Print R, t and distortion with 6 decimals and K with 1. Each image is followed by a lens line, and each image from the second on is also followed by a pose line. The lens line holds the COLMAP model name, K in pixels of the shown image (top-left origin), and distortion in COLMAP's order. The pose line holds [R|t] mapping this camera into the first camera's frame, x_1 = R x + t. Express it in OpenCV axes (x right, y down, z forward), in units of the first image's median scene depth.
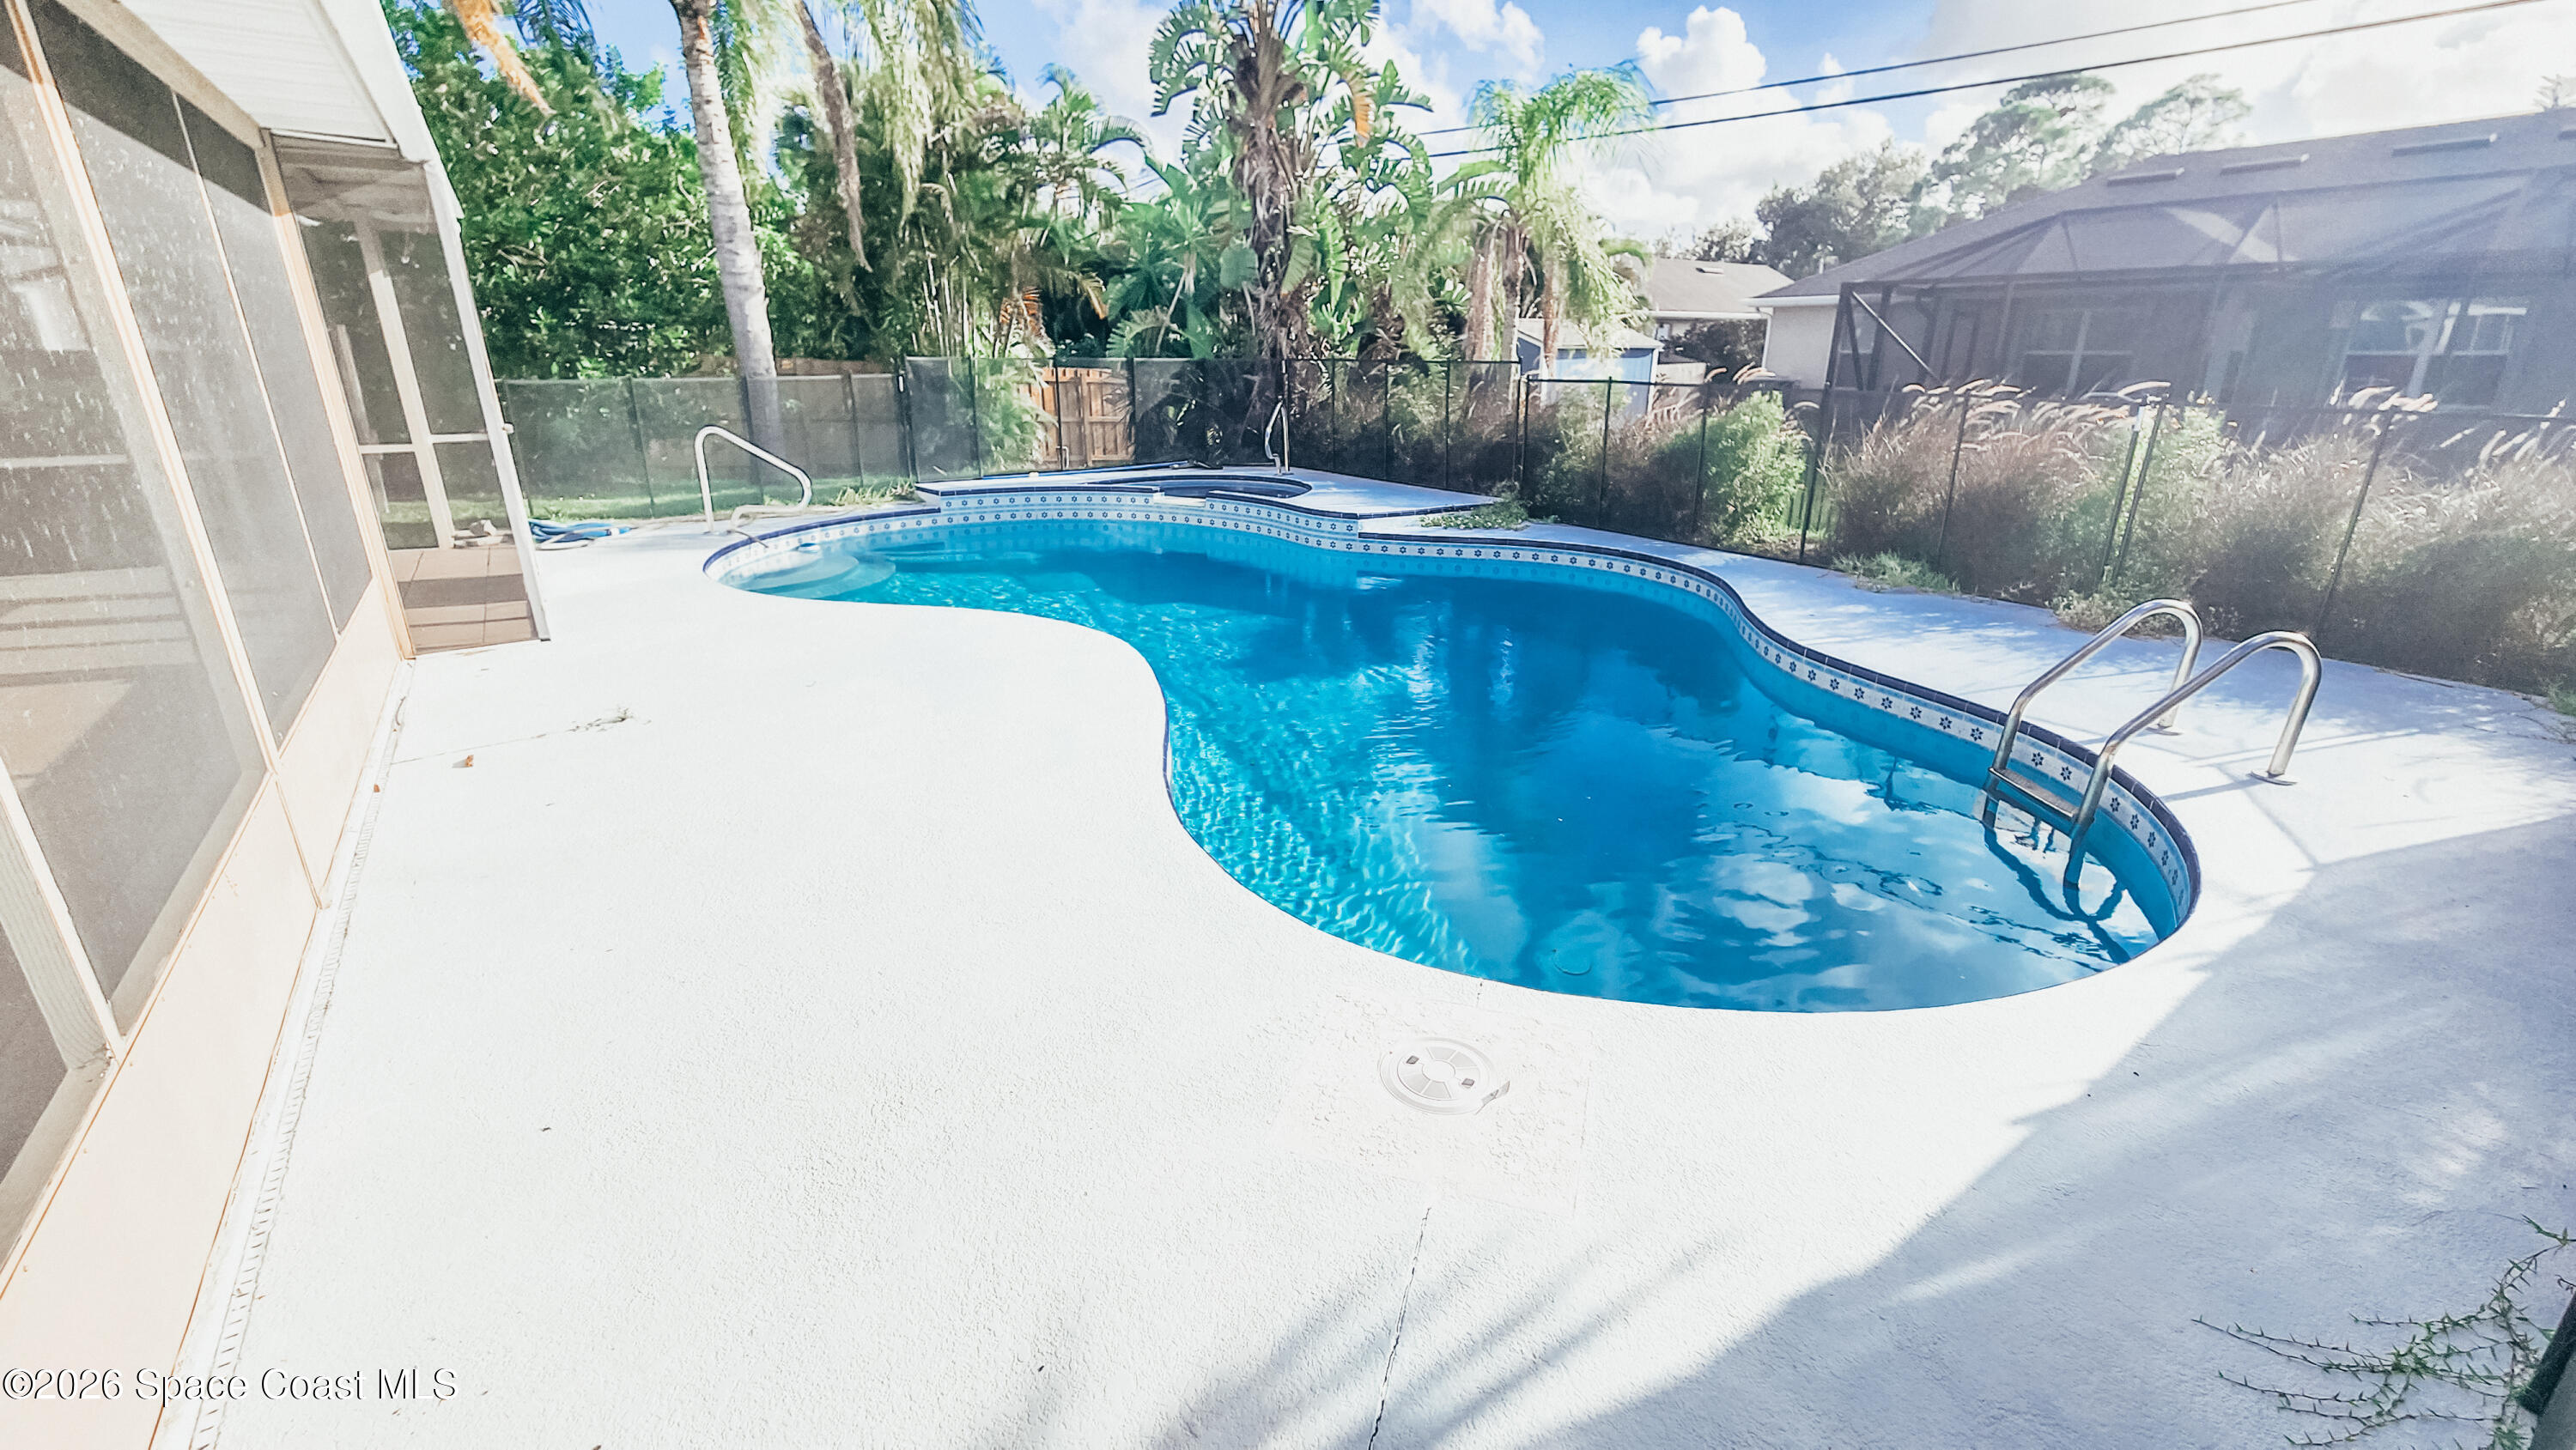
lens RADIAL K [[1066.5, 0, 1291.5], [0, 1066.5, 725.4], [0, 0, 1]] dist [-0.002913, 0.001050]
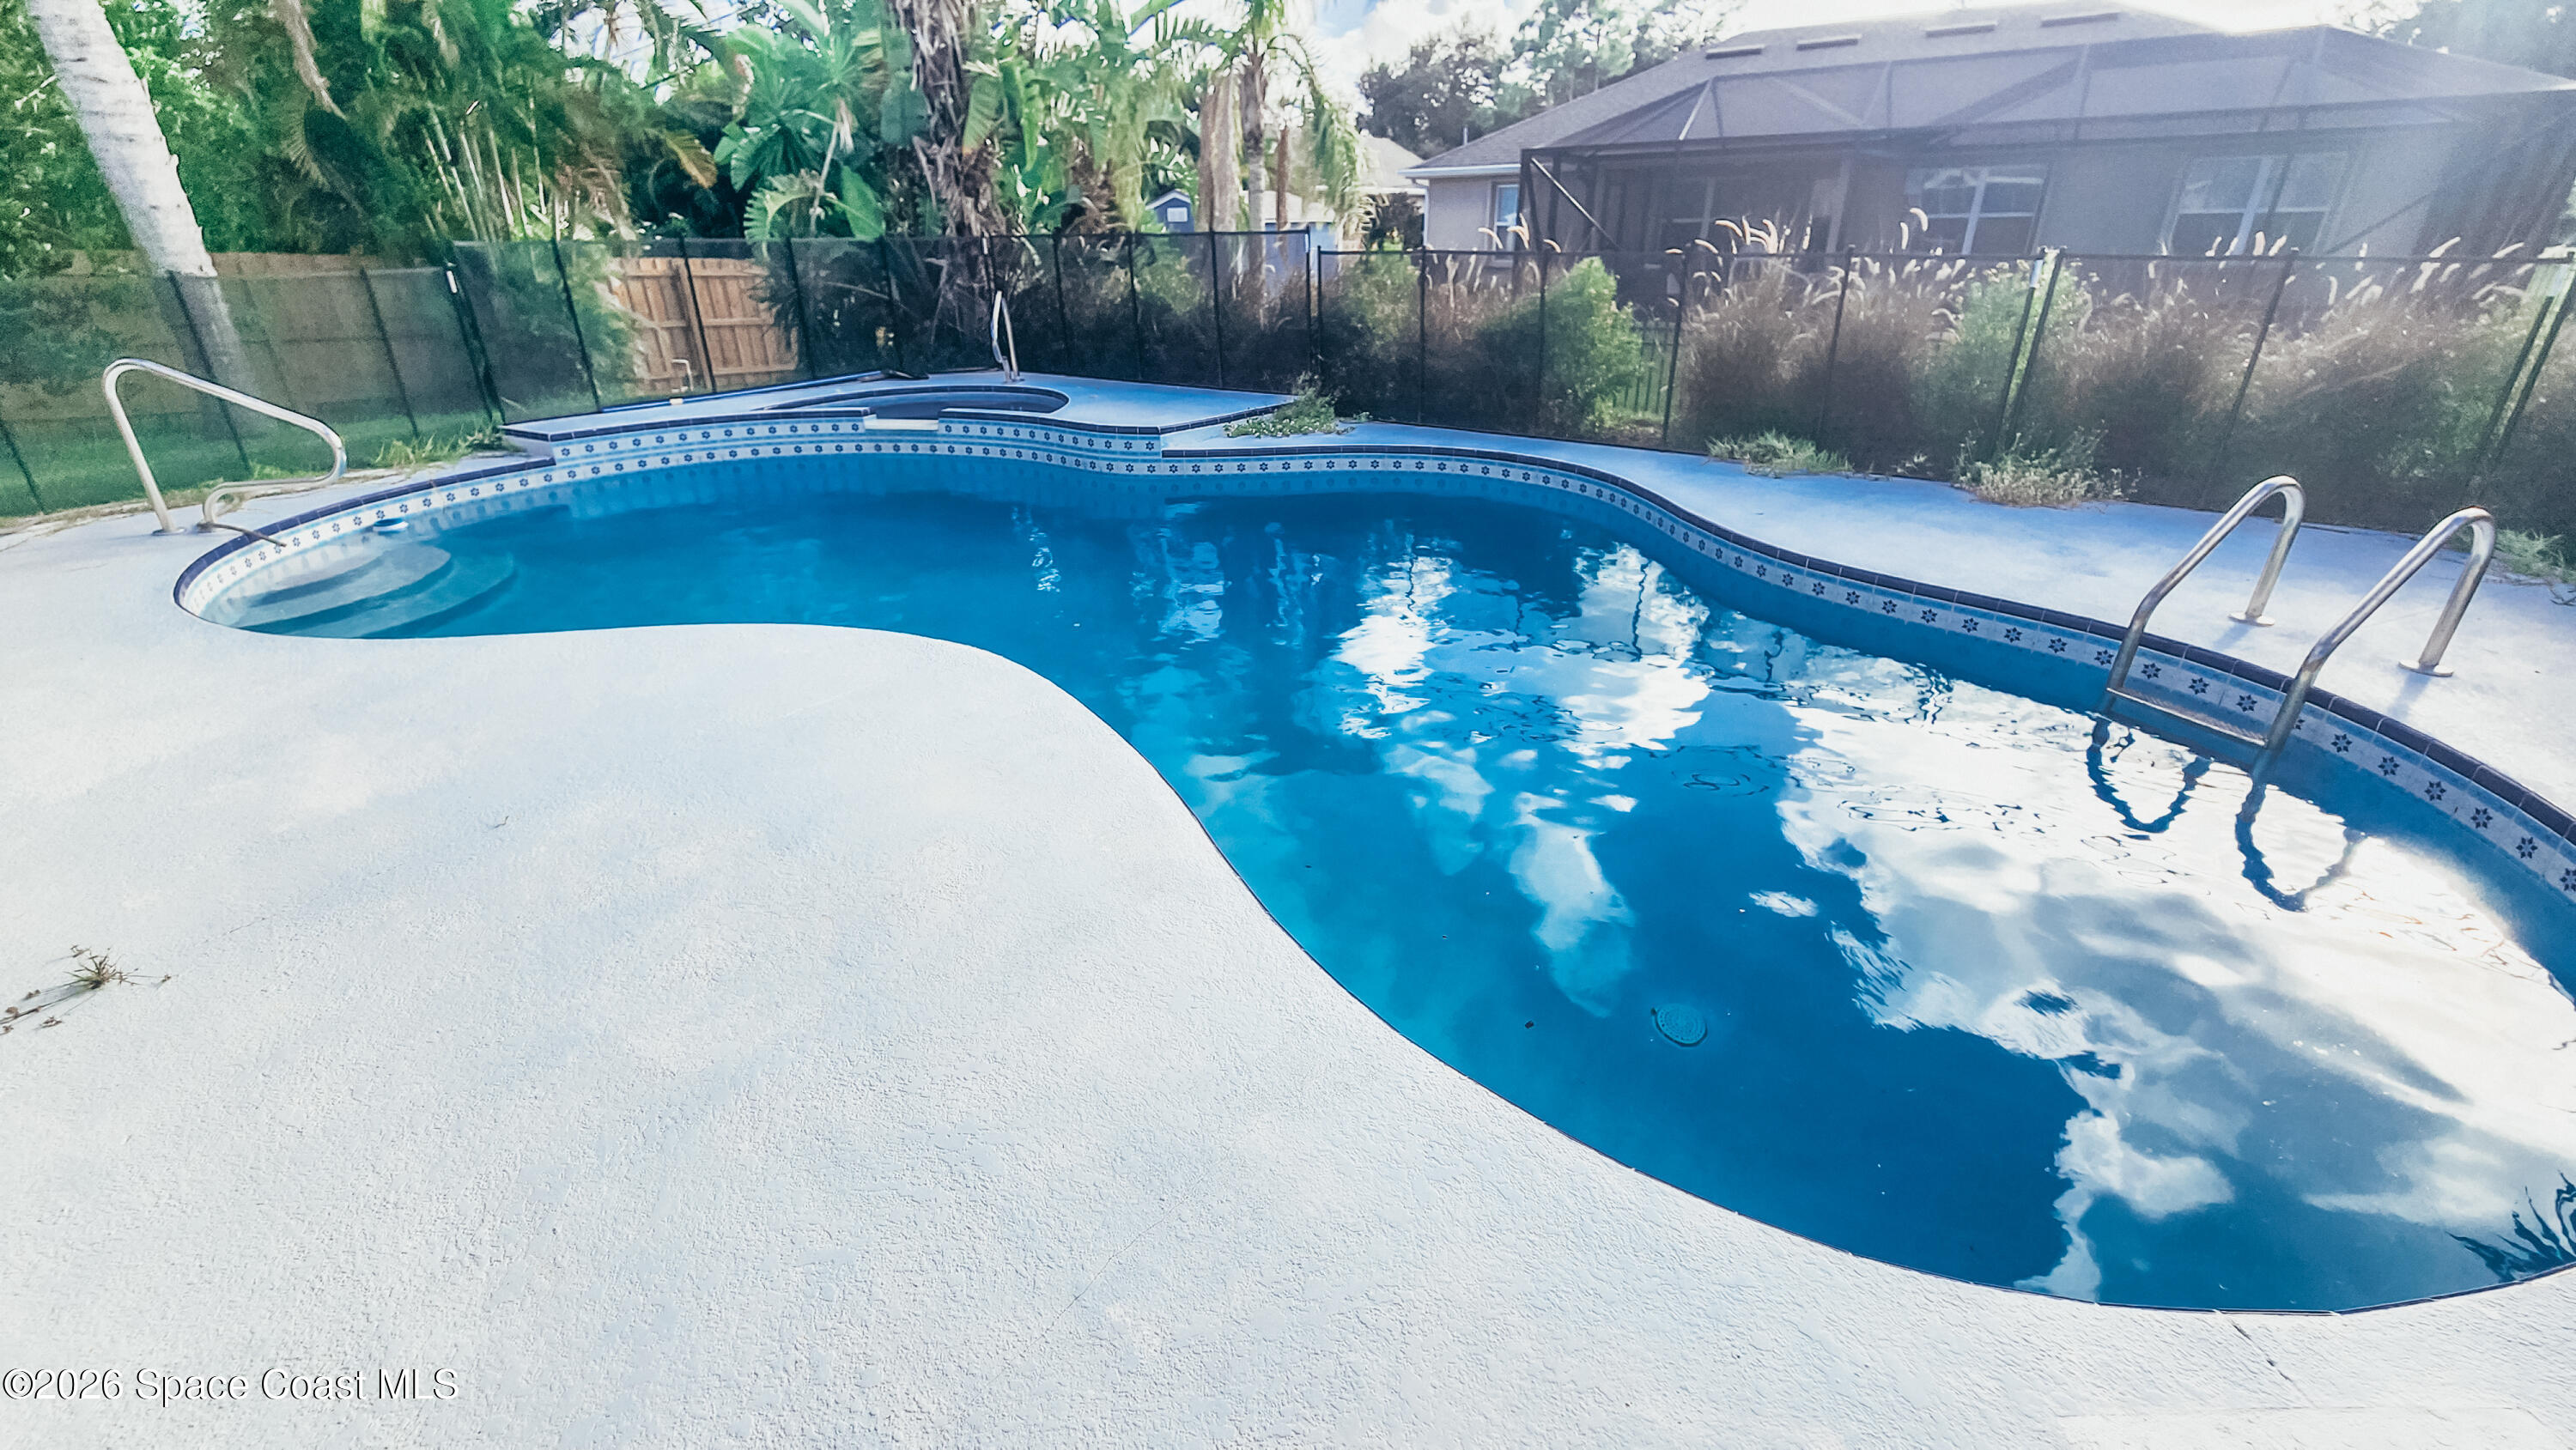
lens RADIAL K [[1066.5, 0, 1283.6], [0, 1066.5, 721.9], [0, 0, 1]] dist [-0.002913, 0.001050]
pose [[0.944726, -0.150774, 0.291136, -0.088970], [0.123763, 0.986288, 0.109172, -0.041656], [-0.303604, -0.067105, 0.950432, 0.142711]]
